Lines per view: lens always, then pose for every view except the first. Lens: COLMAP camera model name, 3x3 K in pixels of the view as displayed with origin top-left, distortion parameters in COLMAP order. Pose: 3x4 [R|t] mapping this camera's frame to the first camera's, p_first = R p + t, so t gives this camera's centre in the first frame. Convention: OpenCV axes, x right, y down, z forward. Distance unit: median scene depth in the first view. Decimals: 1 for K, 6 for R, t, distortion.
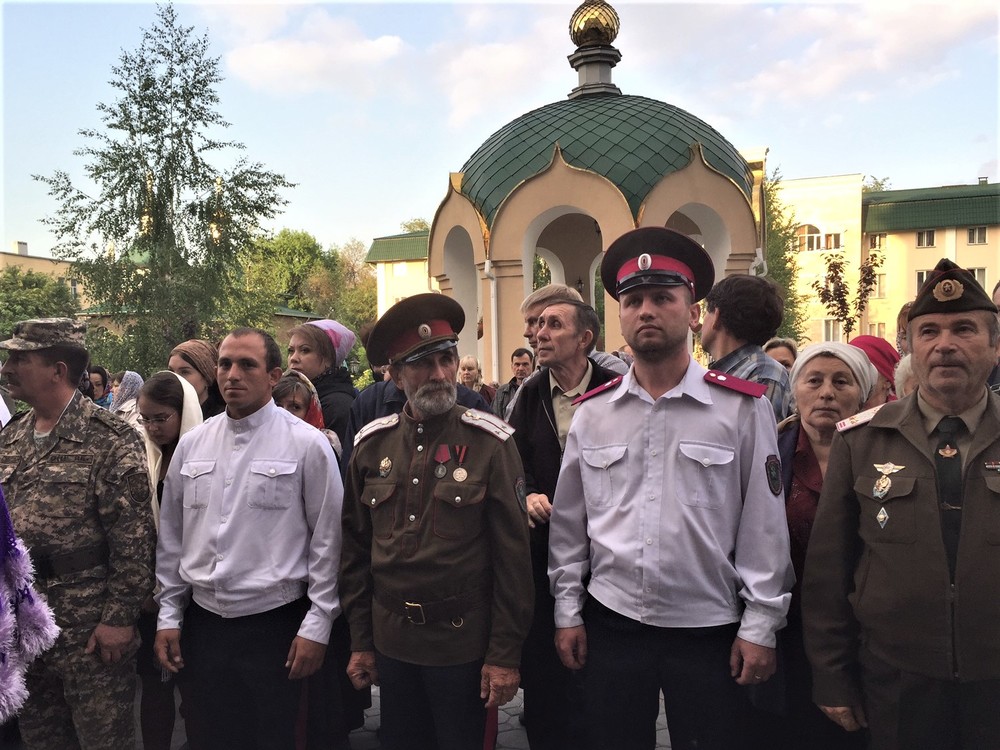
lens RADIAL K [[858.7, 0, 474.0], [0, 858.7, 388.7], [0, 0, 1]] dist [0.070219, -0.082358]
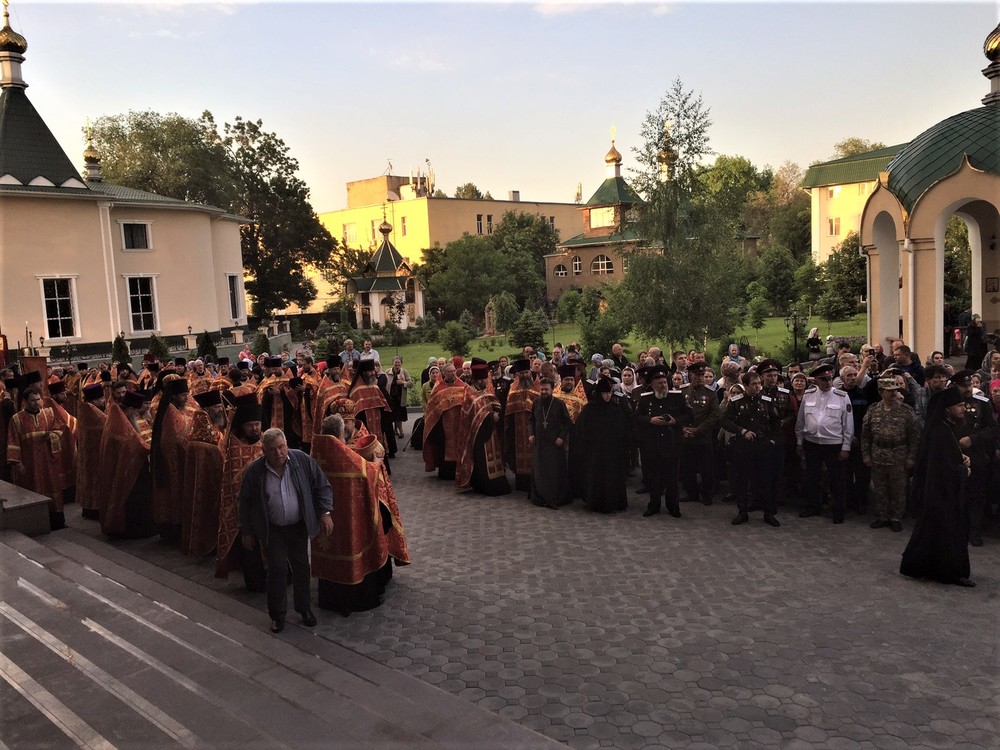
lens RADIAL K [[858.7, 0, 474.0], [0, 858.7, 388.7], [0, 0, 1]] dist [0.070219, -0.082358]
pose [[0.891156, 0.022519, -0.453139, 0.033062], [0.035433, 0.992262, 0.118995, -0.094164], [0.452312, -0.122100, 0.883462, -0.562999]]
